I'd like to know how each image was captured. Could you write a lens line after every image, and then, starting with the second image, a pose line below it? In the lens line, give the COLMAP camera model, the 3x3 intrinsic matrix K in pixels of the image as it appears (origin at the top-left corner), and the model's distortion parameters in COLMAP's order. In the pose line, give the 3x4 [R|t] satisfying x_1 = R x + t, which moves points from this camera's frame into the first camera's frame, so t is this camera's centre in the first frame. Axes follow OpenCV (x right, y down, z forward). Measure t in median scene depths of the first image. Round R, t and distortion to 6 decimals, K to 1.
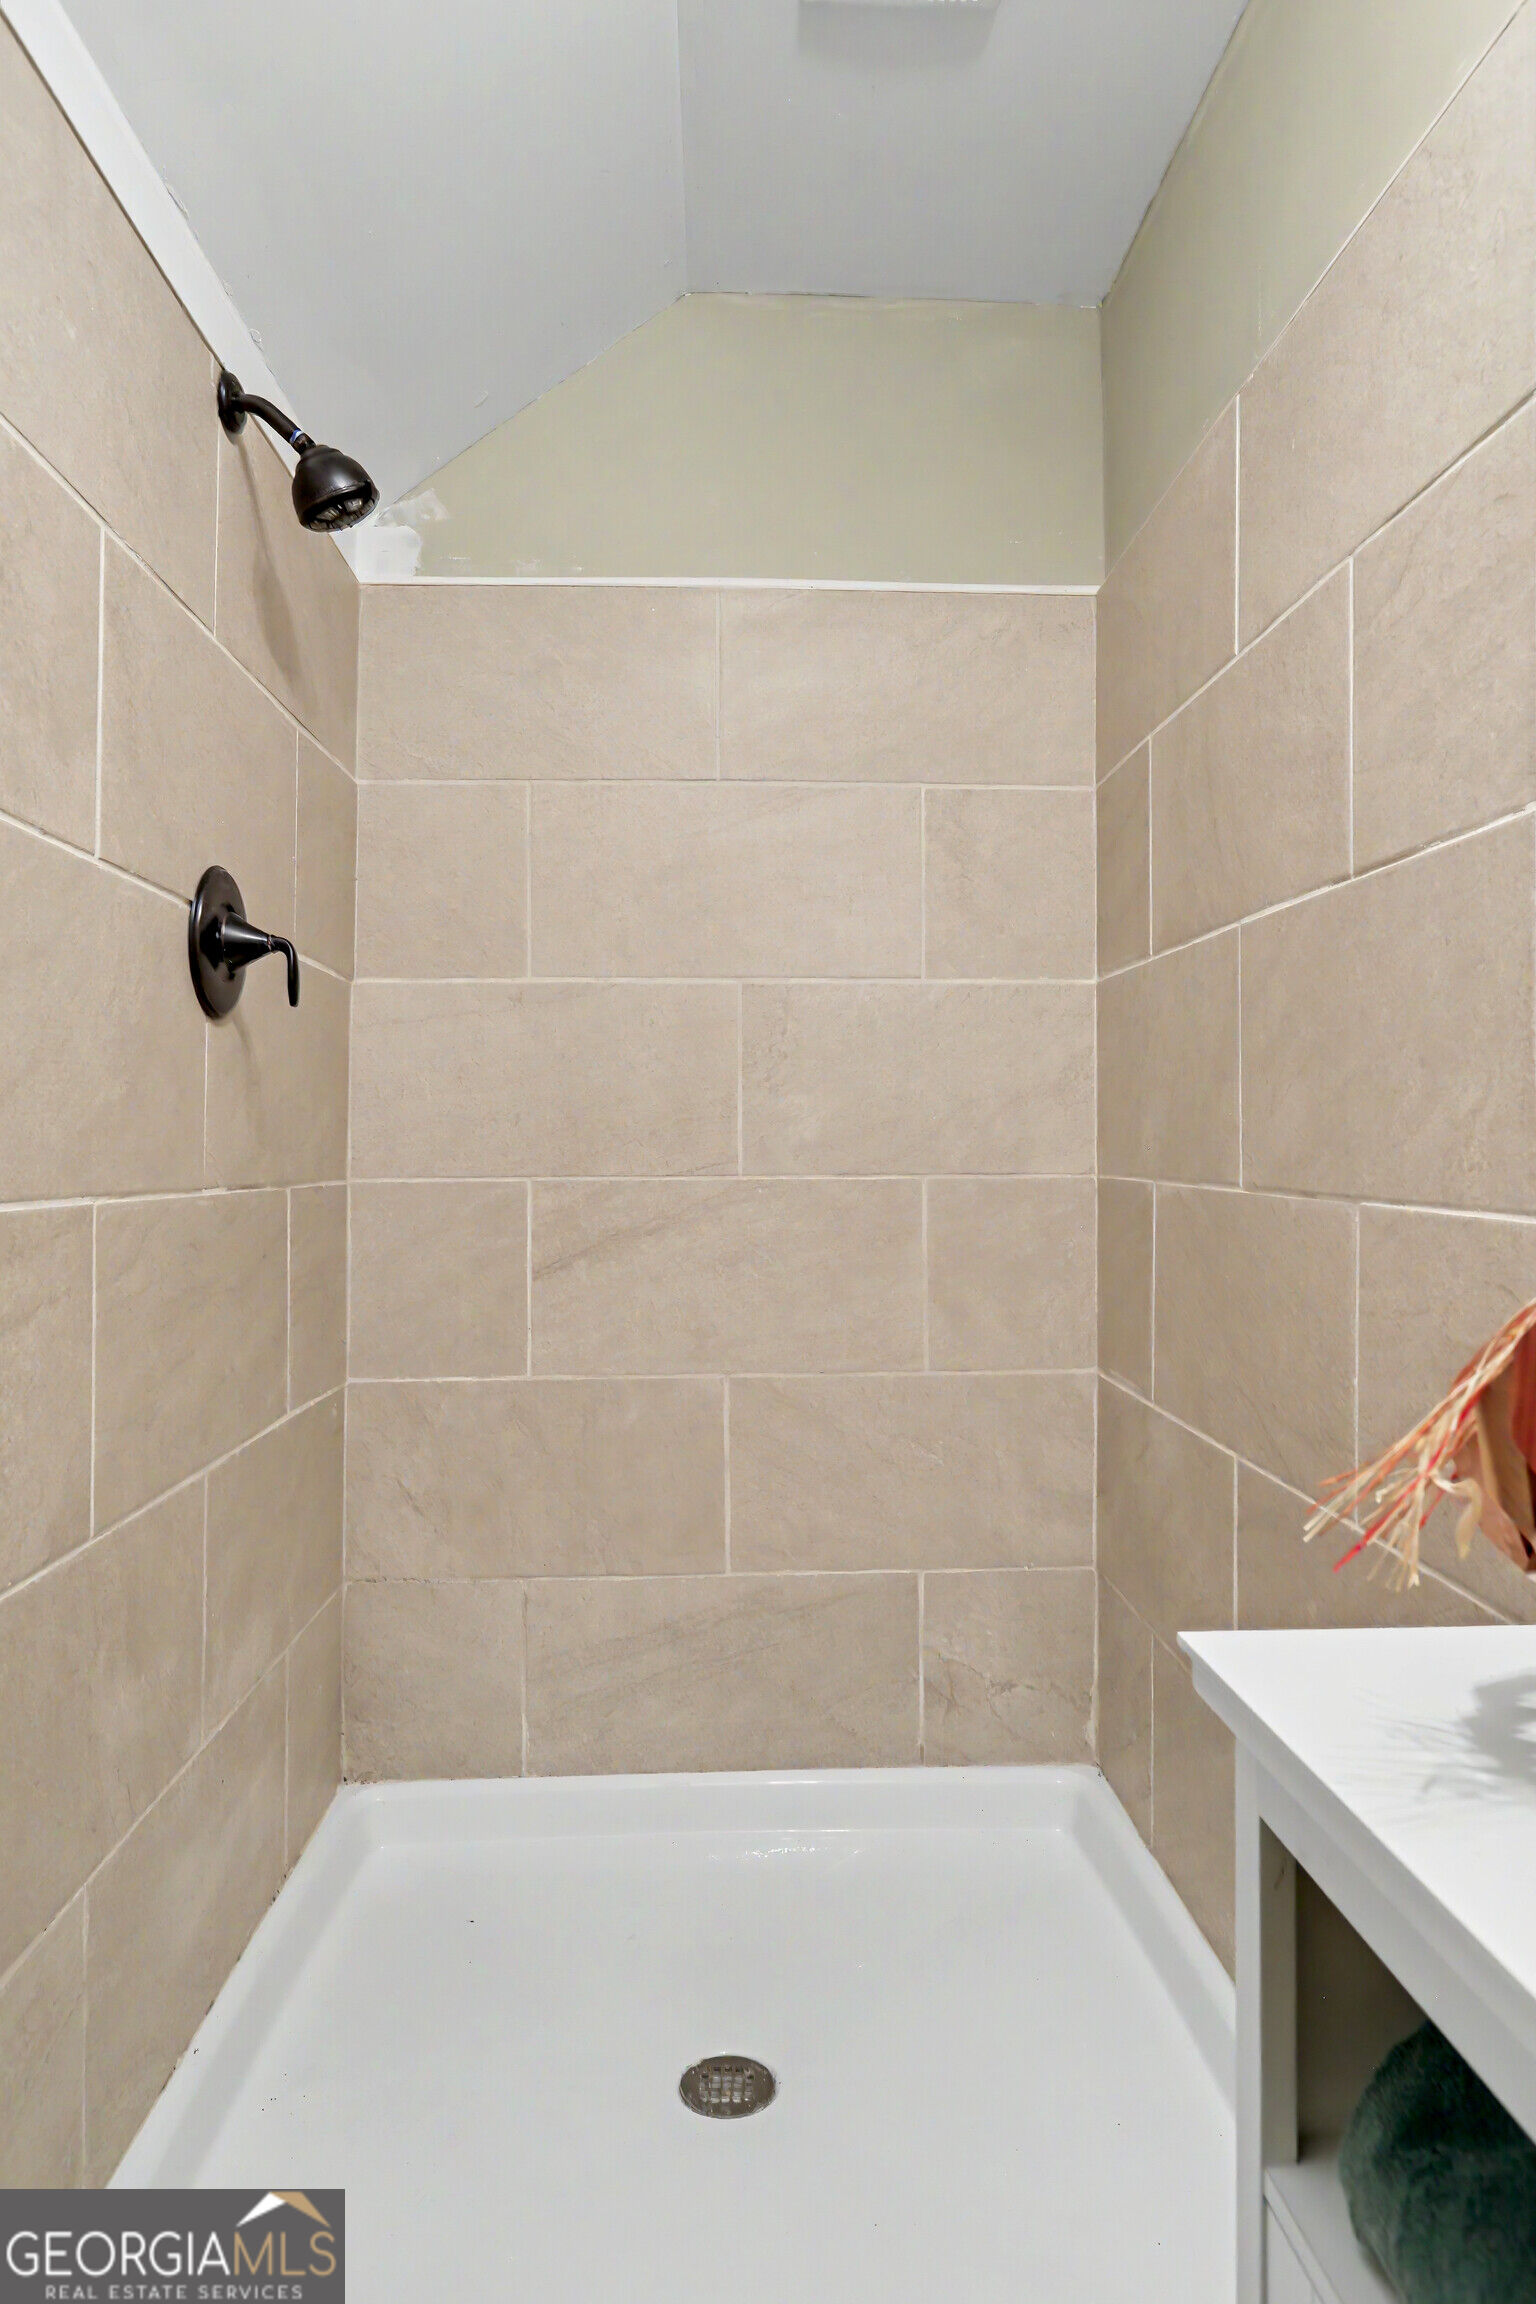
lens RADIAL K [[1433.0, 0, 759.4], [0, 1433.0, 1122.8], [0, 0, 1]] dist [0.003144, -0.000991]
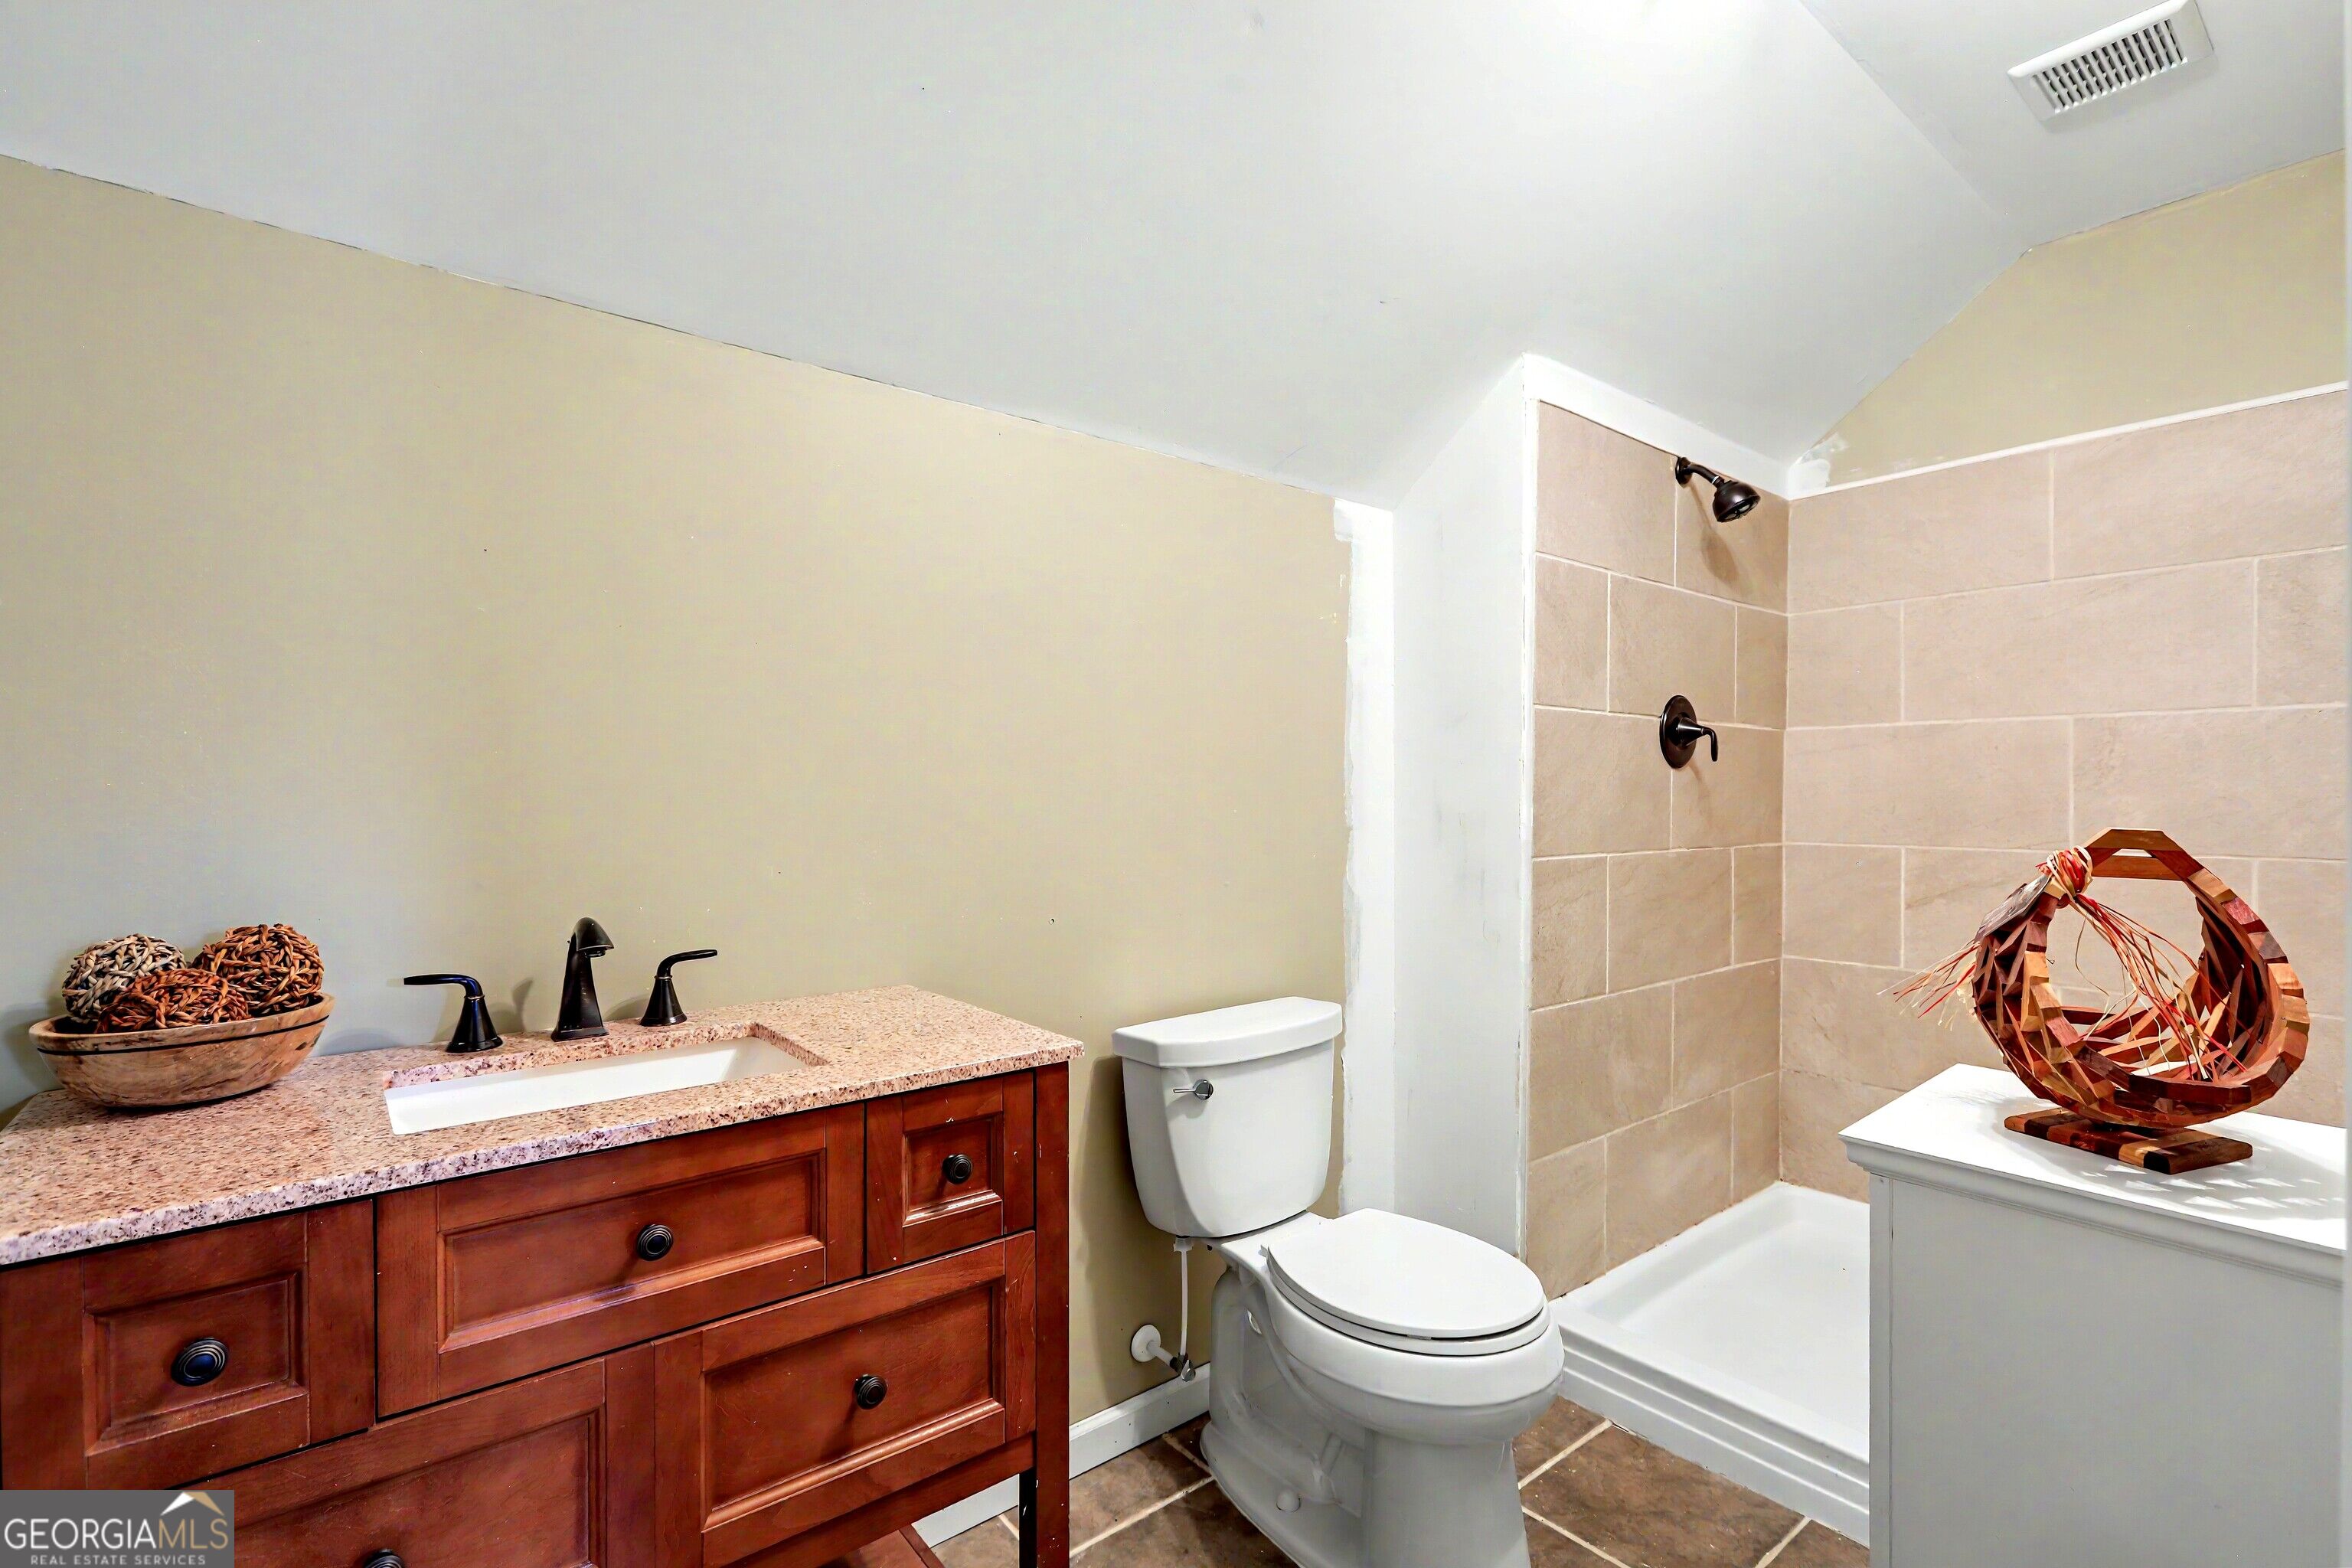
lens RADIAL K [[1077.8, 0, 1174.2], [0, 1077.8, 786.1], [0, 0, 1]] dist [-0.000886, -0.000040]
pose [[0.602856, 0.002227, -0.797847, 0.345419], [0.010159, 0.999894, 0.010467, -0.055301], [0.797785, -0.014415, 0.602769, -0.427540]]
